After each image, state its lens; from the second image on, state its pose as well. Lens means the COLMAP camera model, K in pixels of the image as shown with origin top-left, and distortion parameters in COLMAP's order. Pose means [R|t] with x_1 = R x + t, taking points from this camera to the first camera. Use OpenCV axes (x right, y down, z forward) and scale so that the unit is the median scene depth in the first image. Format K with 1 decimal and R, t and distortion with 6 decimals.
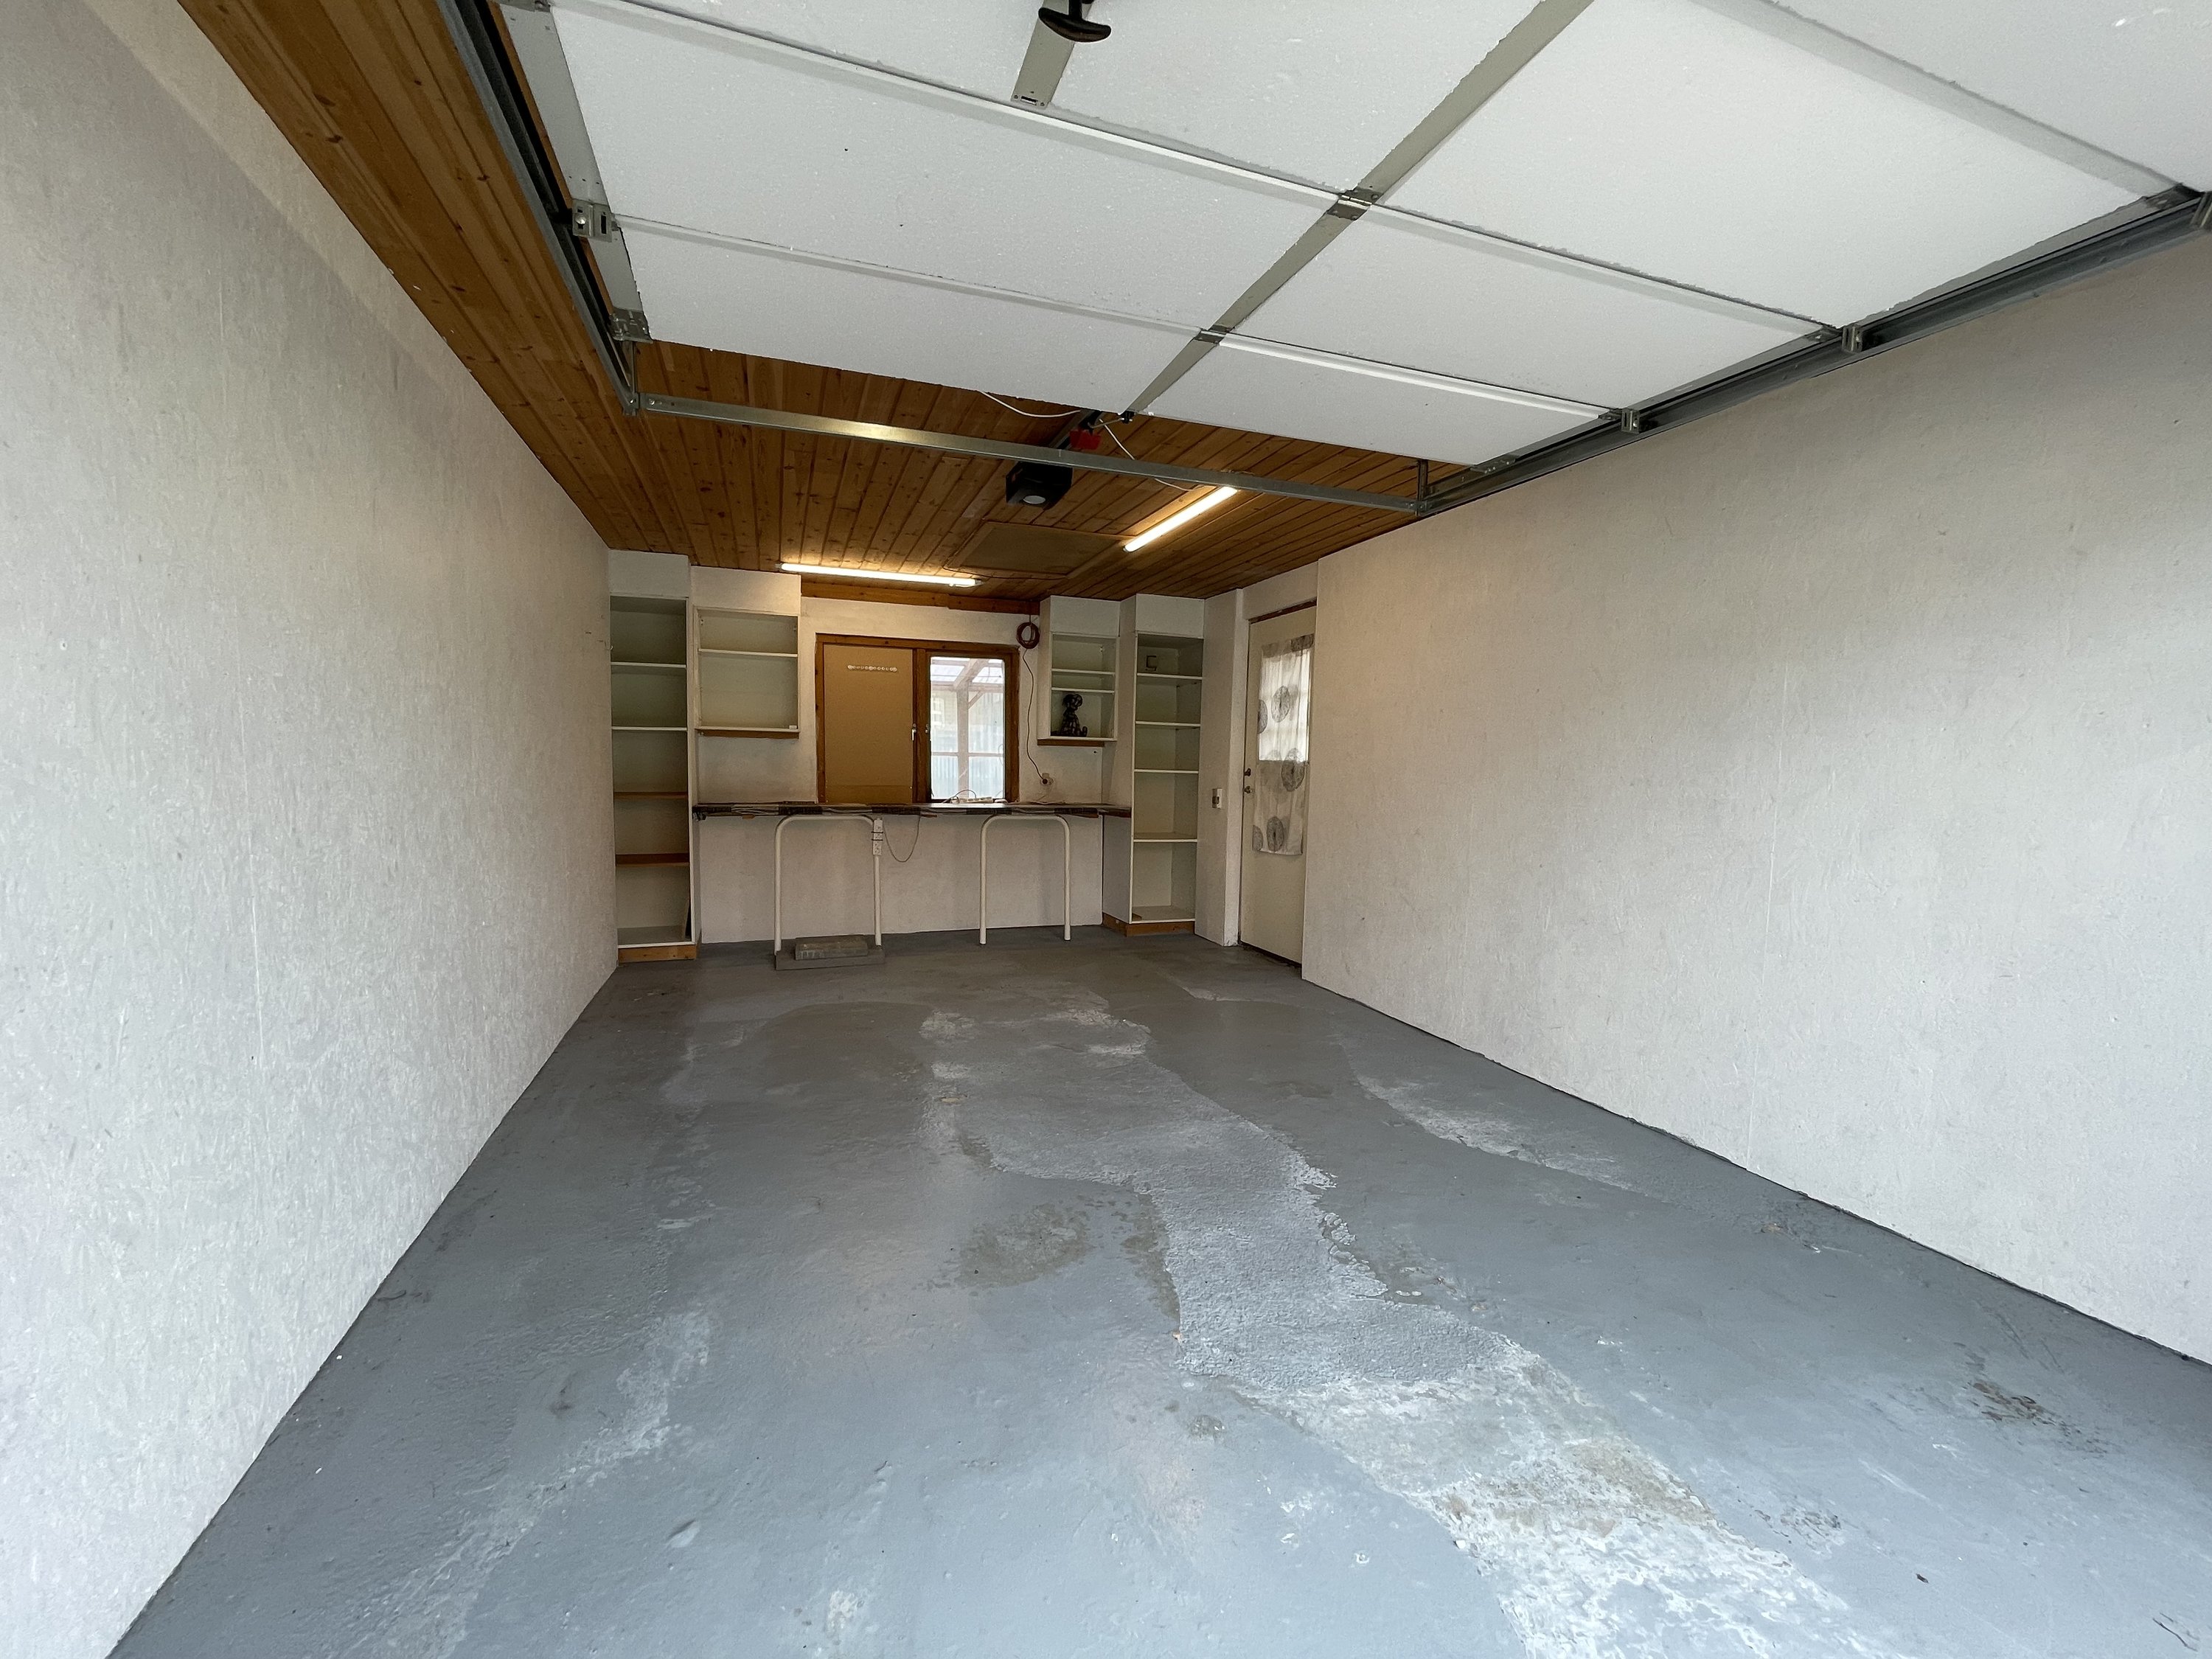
lens RADIAL K [[890.3, 0, 1095.1], [0, 890.3, 832.6], [0, 0, 1]] dist [-0.001817, -0.000024]
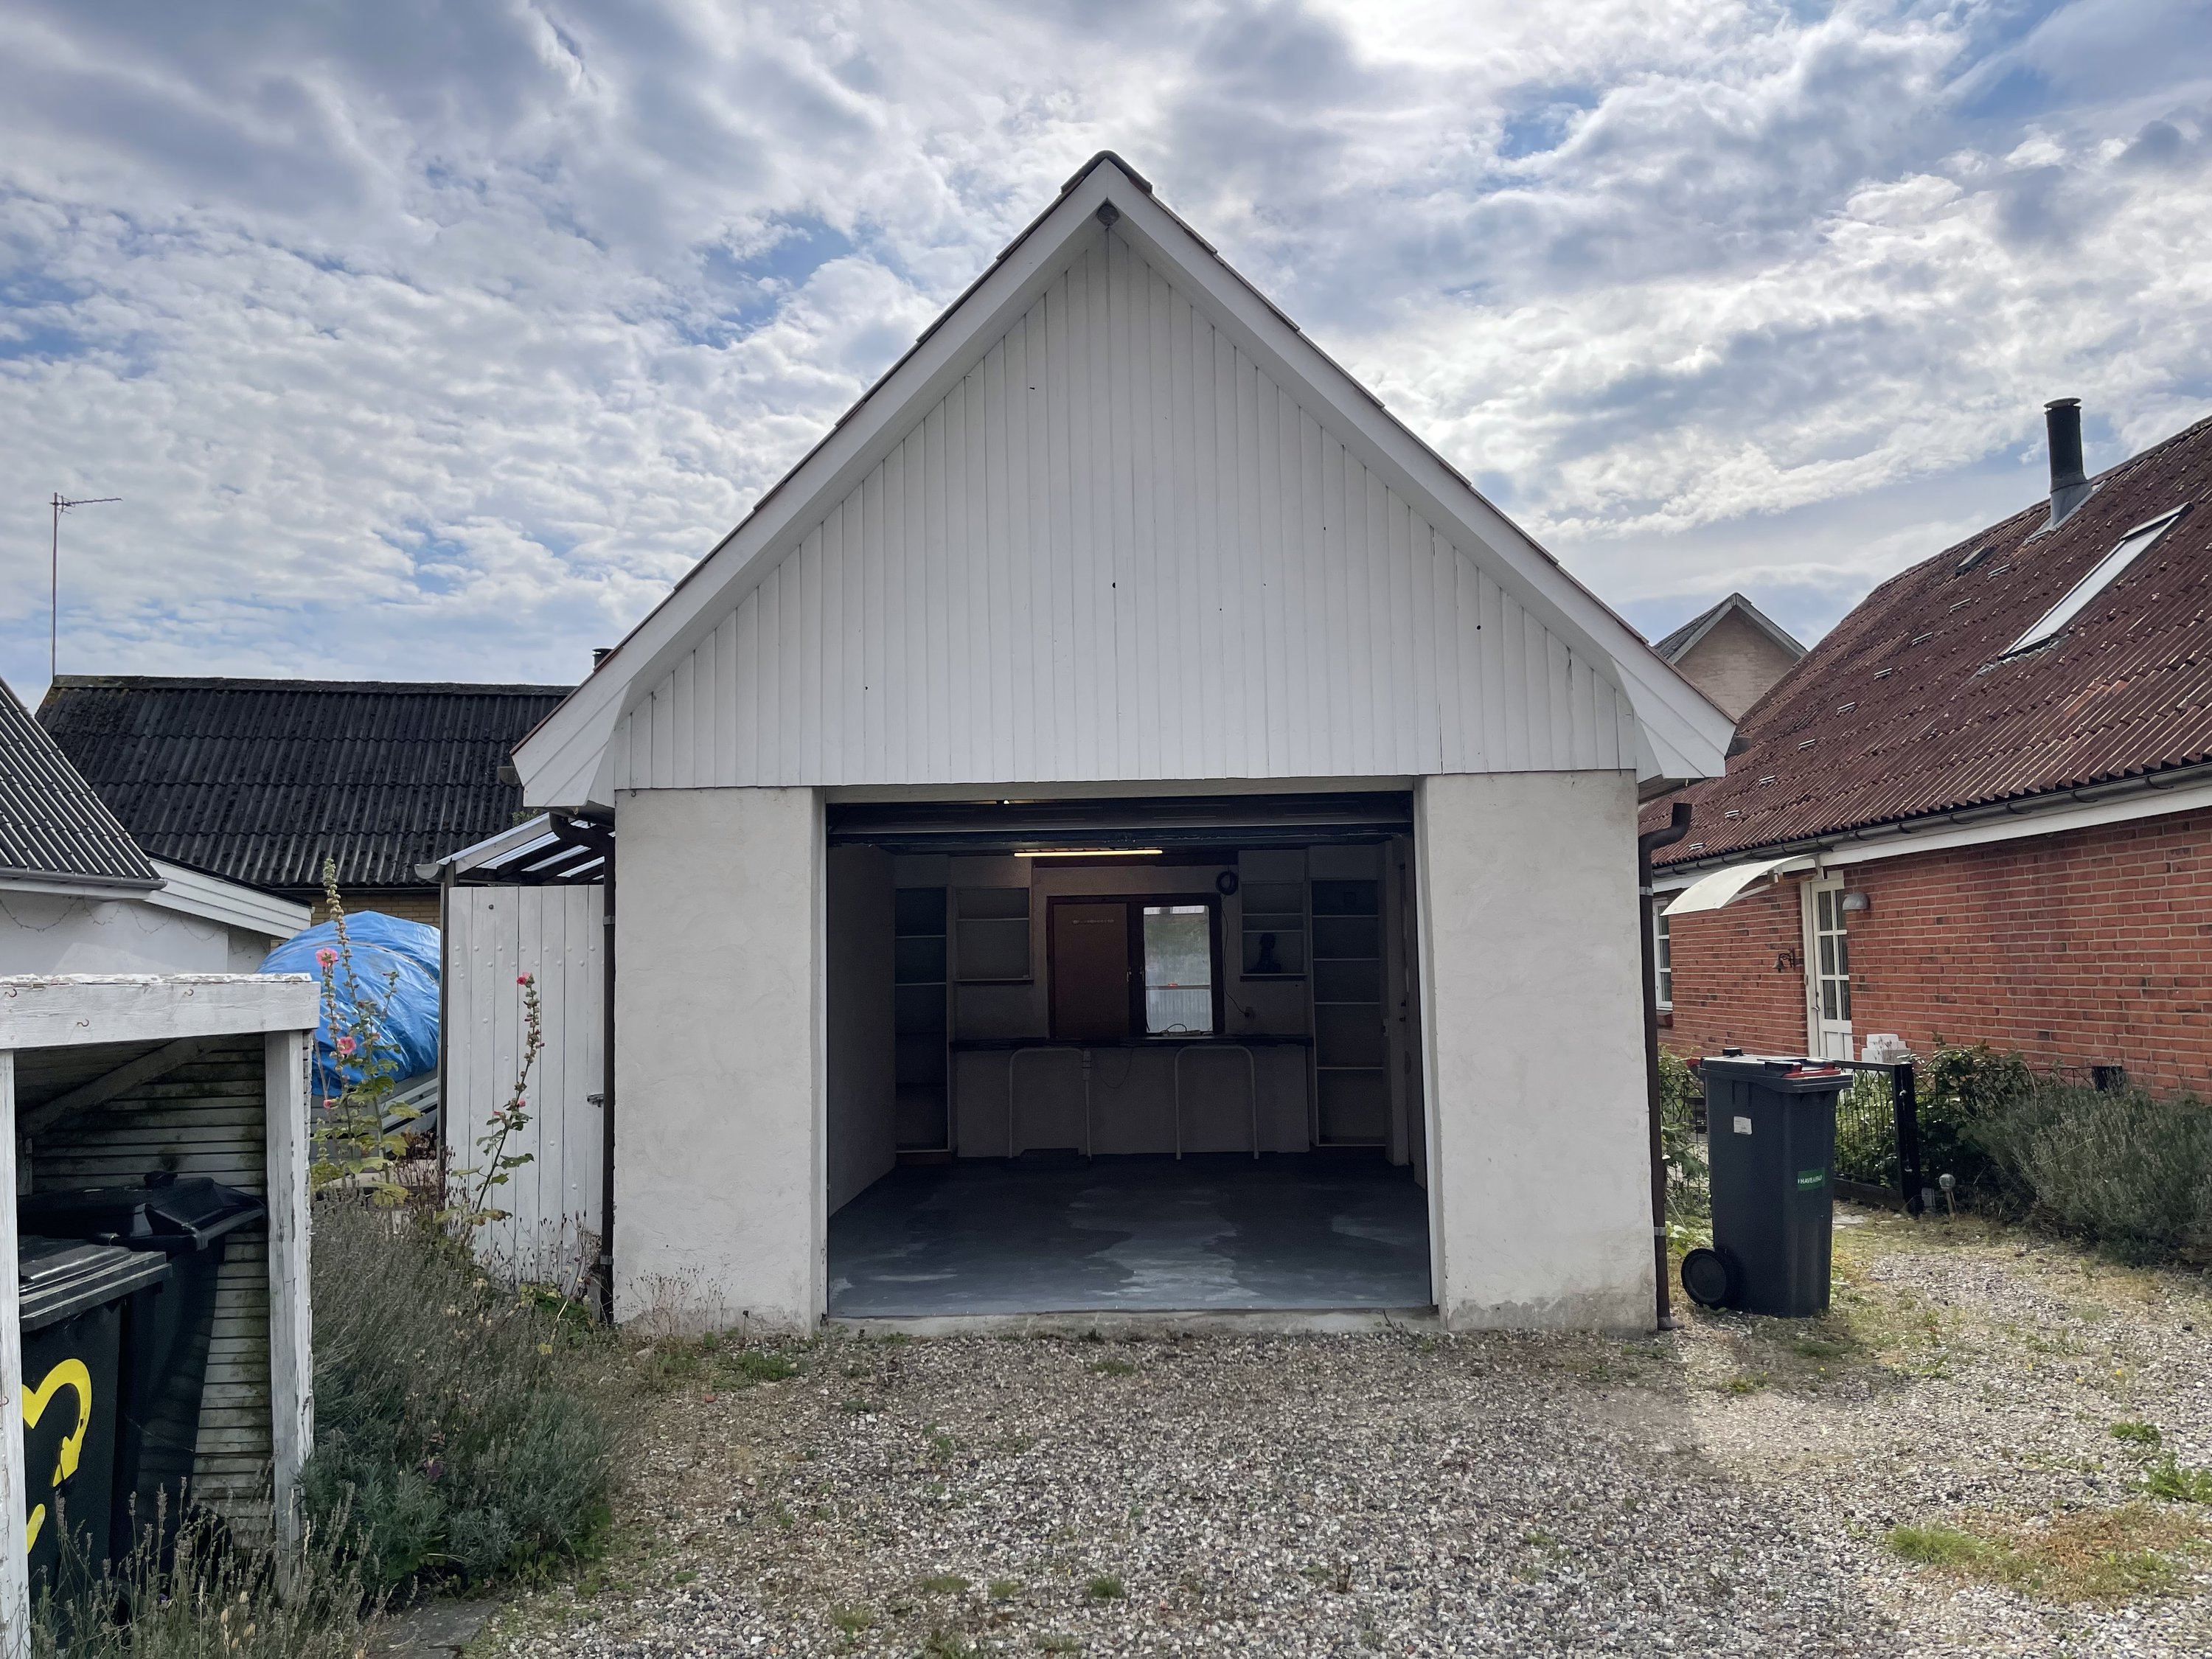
lens RADIAL K [[1616.1, 0, 1109.9], [0, 1616.1, 835.0], [0, 0, 1]] dist [-0.000910, -0.000019]
pose [[0.933292, -0.066895, -0.352833, 0.510347], [0.009459, 0.986736, -0.162057, 0.046302], [0.358994, 0.147909, 0.921545, -0.936219]]
